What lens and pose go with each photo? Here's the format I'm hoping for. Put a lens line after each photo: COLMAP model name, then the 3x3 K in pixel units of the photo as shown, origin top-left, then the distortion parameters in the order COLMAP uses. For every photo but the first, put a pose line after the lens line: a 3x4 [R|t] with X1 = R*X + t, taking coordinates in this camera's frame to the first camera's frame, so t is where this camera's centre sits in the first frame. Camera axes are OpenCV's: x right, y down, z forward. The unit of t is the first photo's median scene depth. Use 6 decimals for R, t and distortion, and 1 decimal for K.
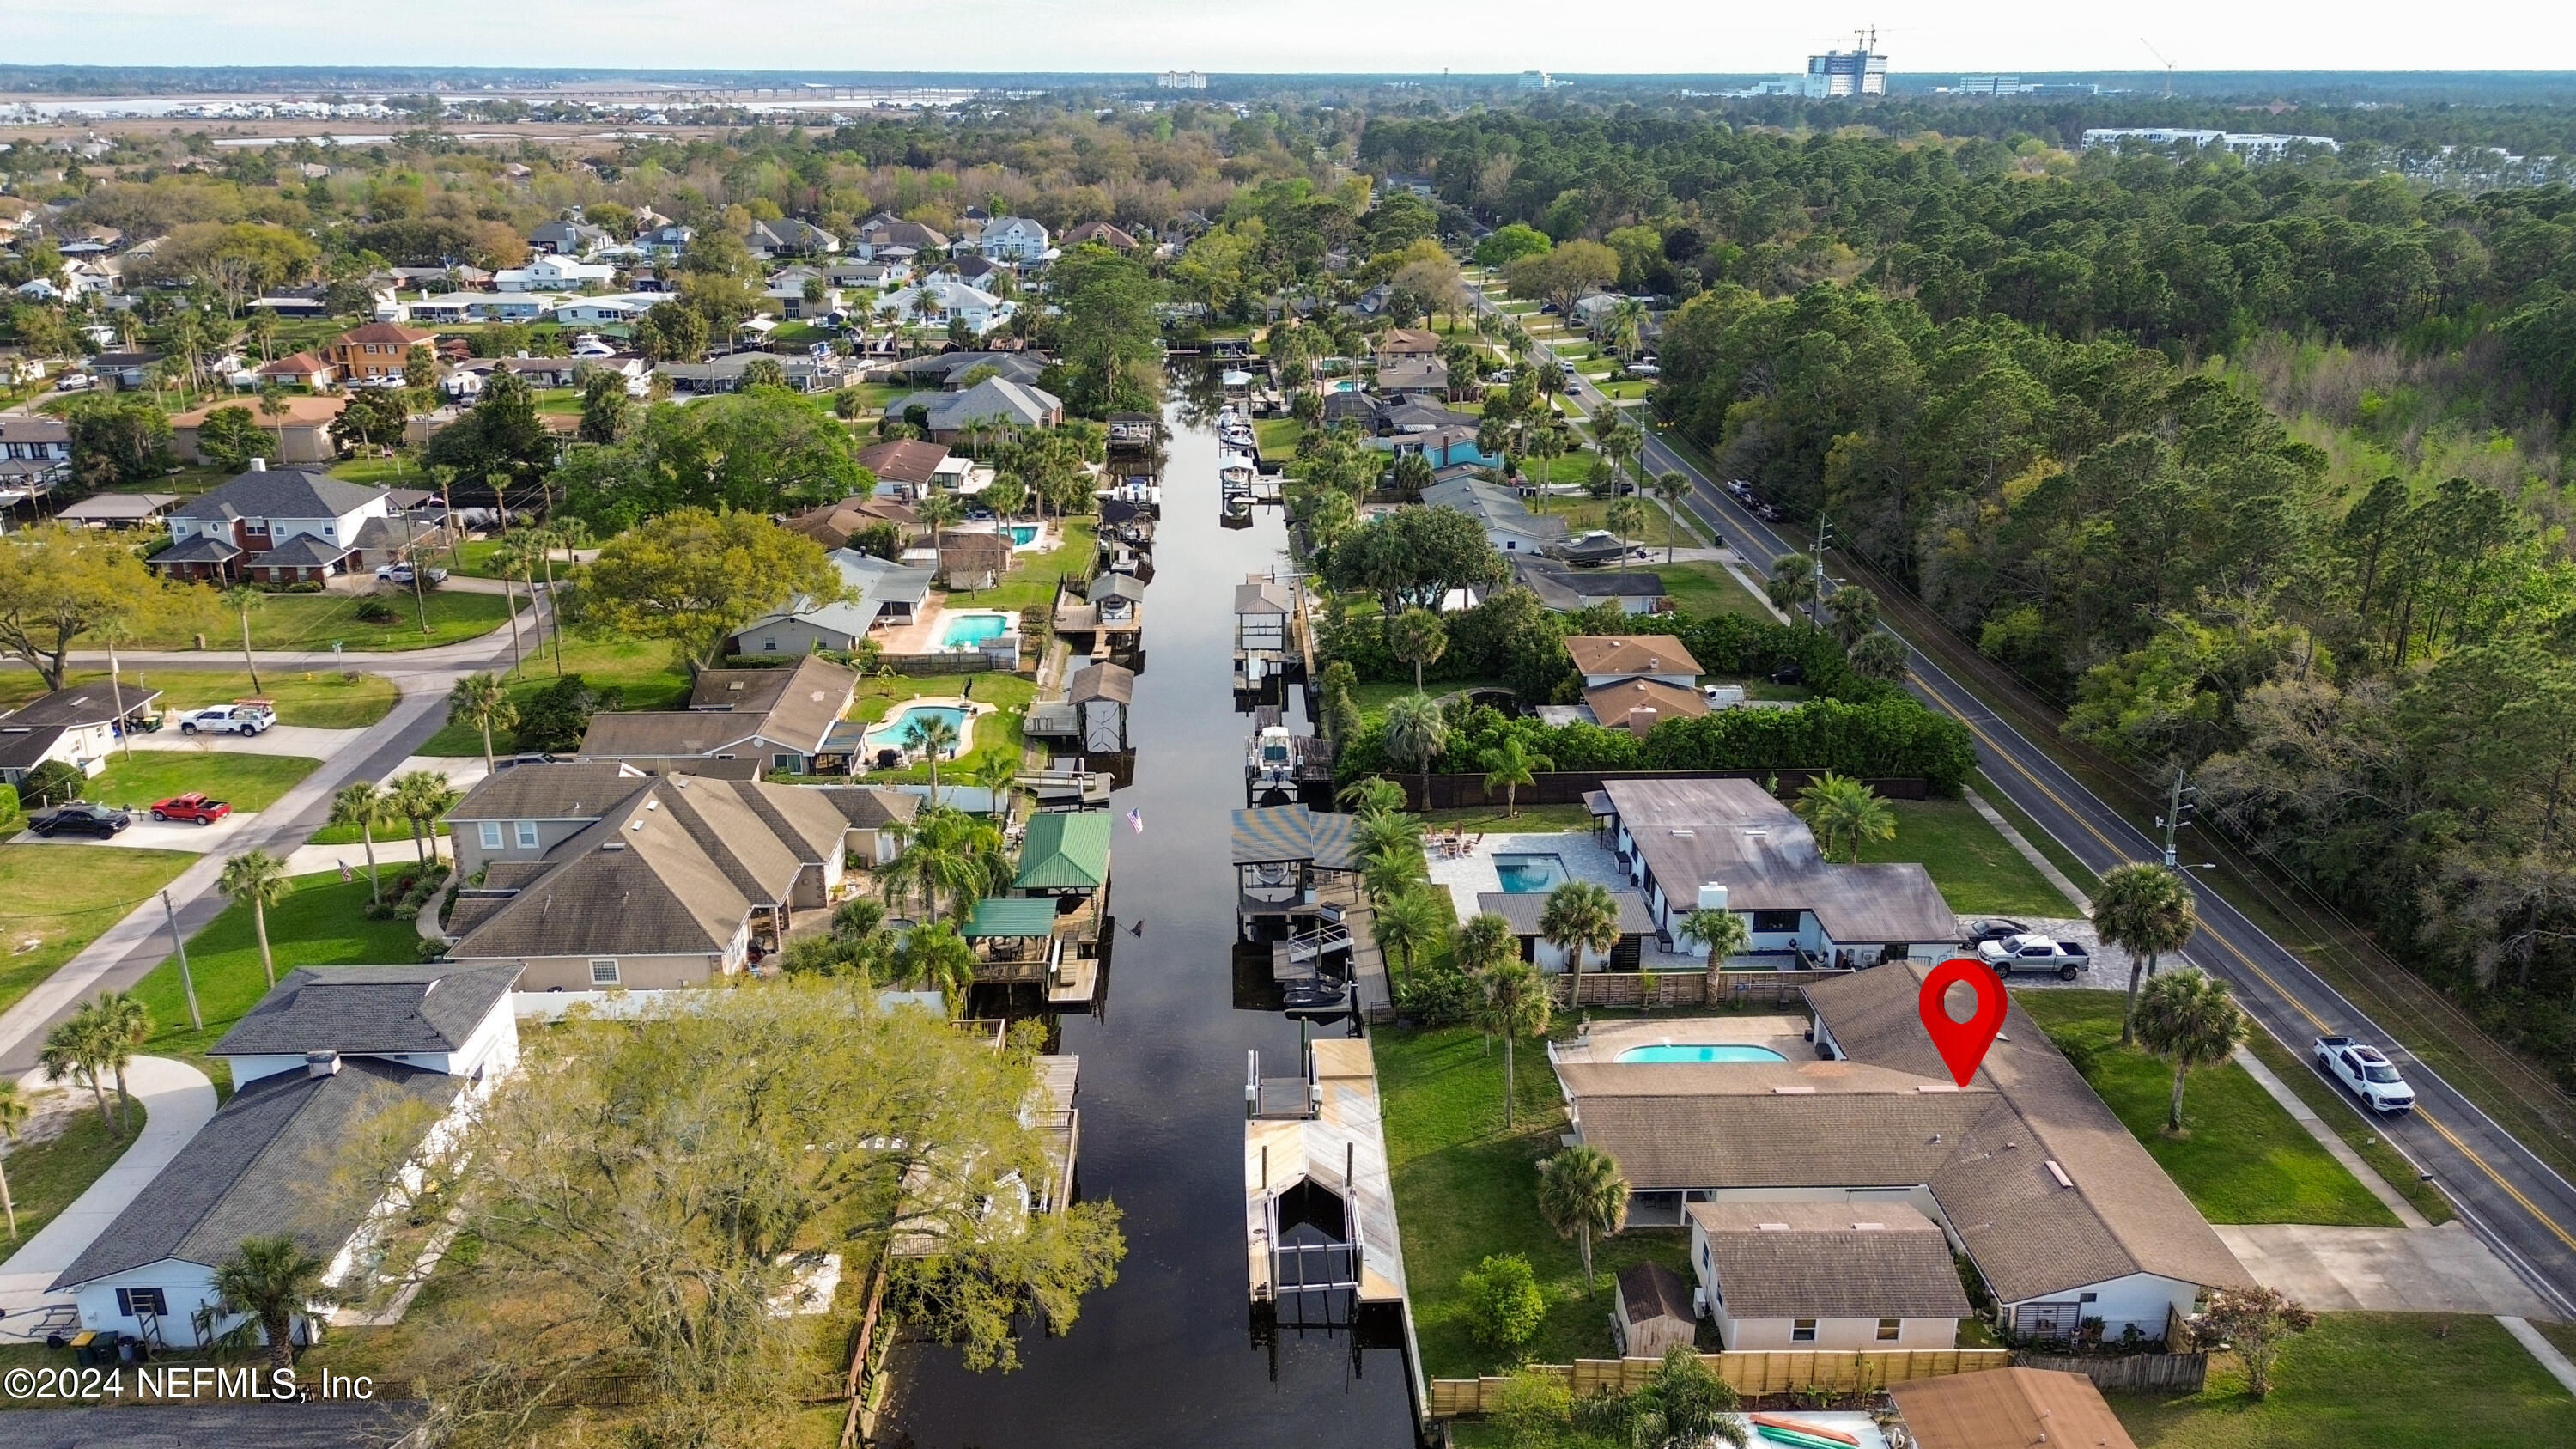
lens RADIAL K [[1849.5, 0, 1286.4], [0, 1849.5, 707.4], [0, 0, 1]] dist [0.072180, -0.070617]
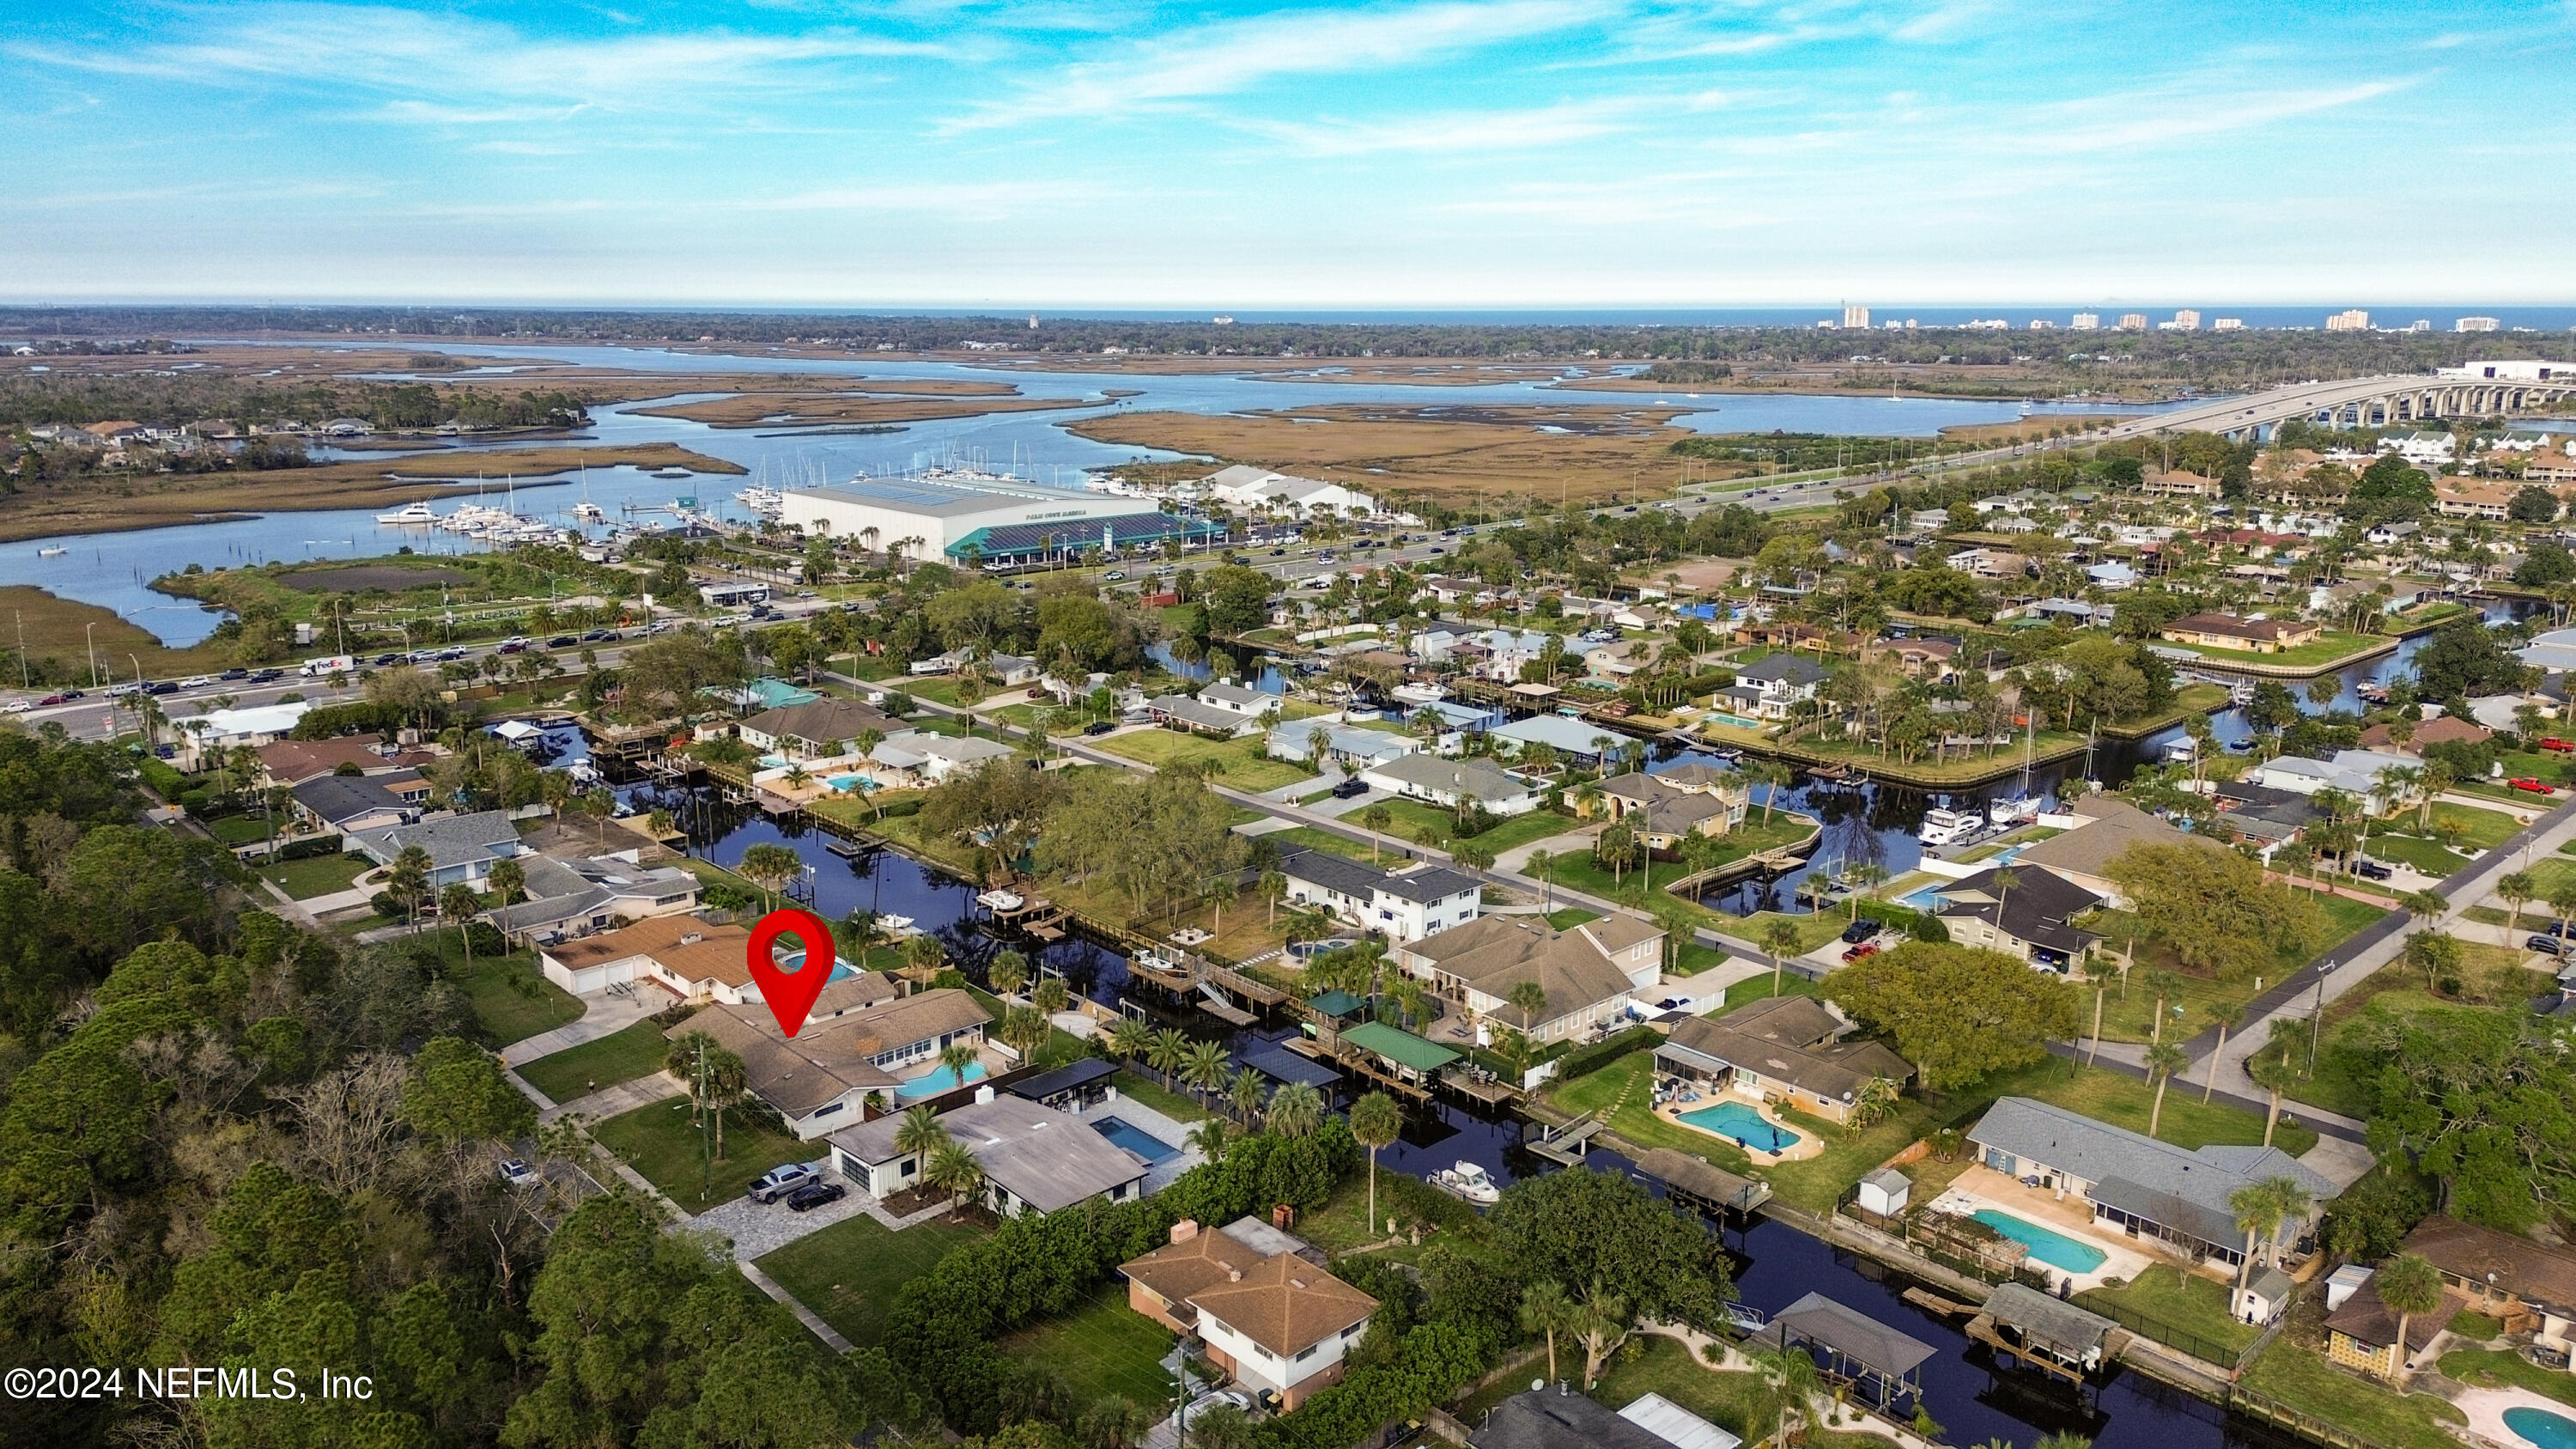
lens RADIAL K [[1813.4, 0, 1288.0], [0, 1813.4, 724.5], [0, 0, 1]] dist [0.080880, -0.085634]
pose [[-0.758976, 0.142745, -0.635279, 0.736793], [-0.214227, 0.866607, 0.450664, -0.691192], [0.614867, 0.478137, -0.627155, 1.516044]]
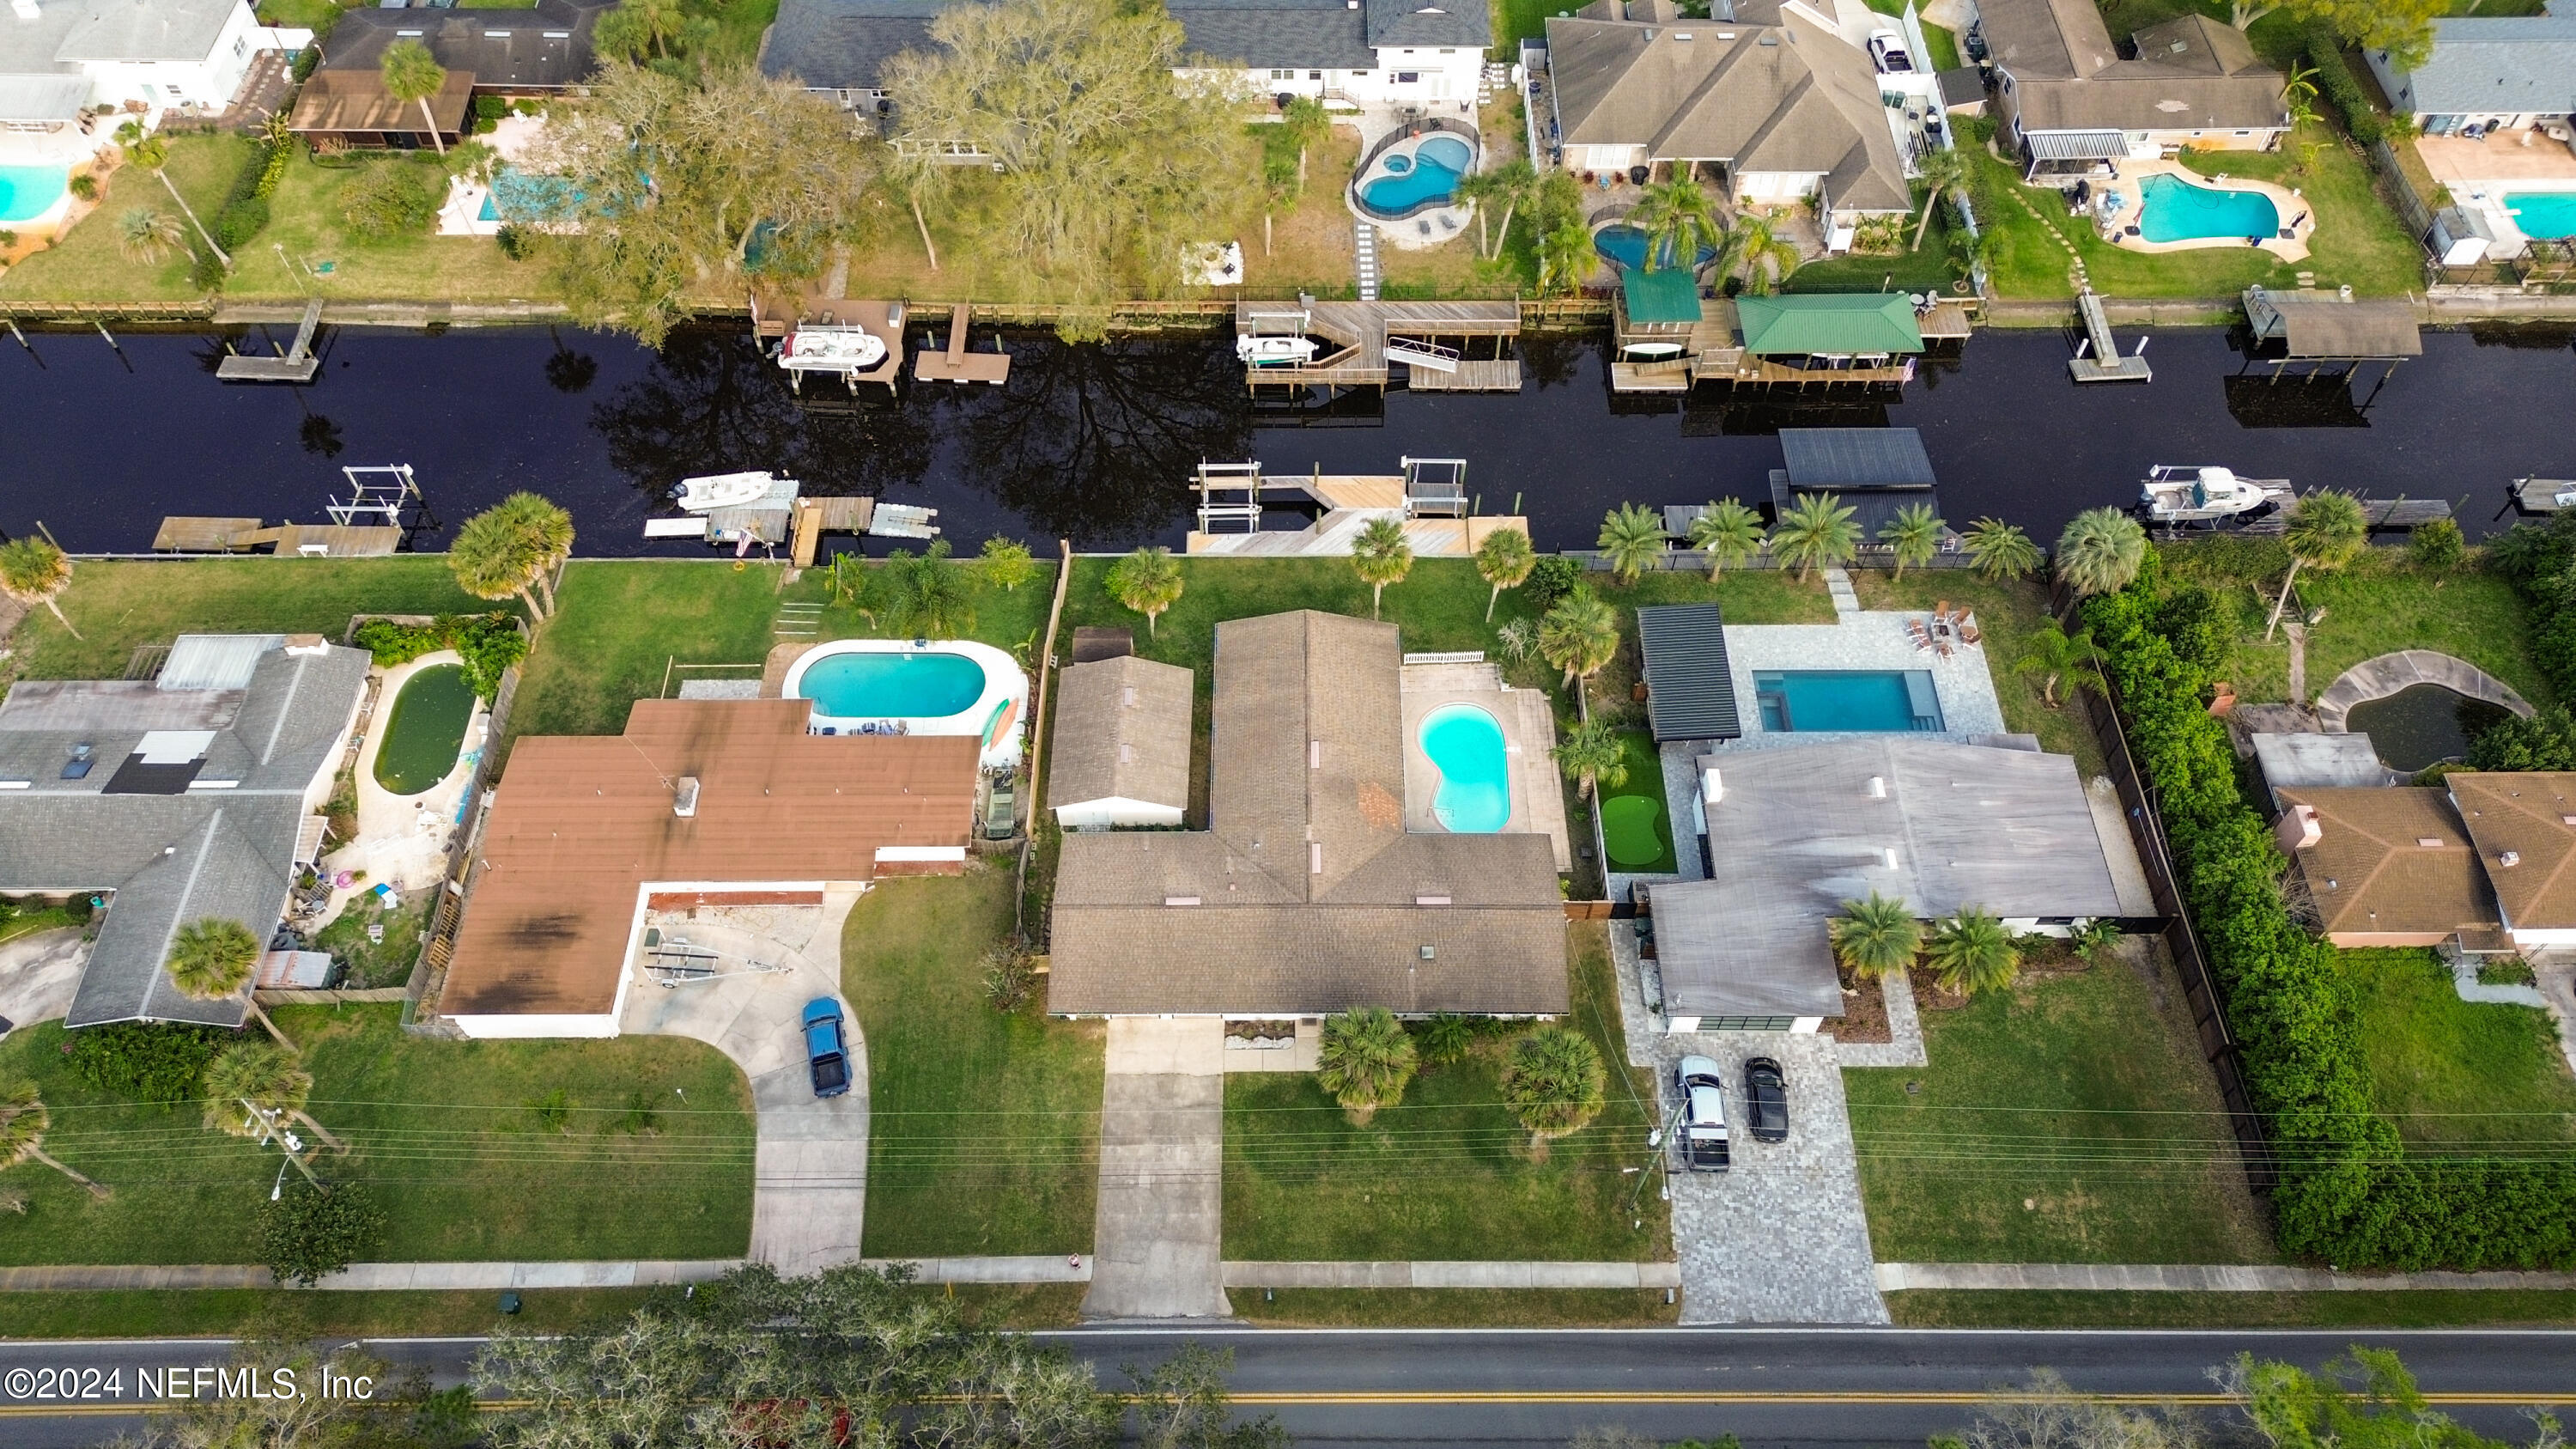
lens RADIAL K [[1813.4, 0, 1288.0], [0, 1813.4, 724.5], [0, 0, 1]] dist [0.080880, -0.085634]
pose [[-0.032277, 0.819958, -0.571513, 0.579009], [-0.327665, 0.531529, 0.781097, -0.443784], [0.944243, 0.212476, 0.251515, 0.433262]]
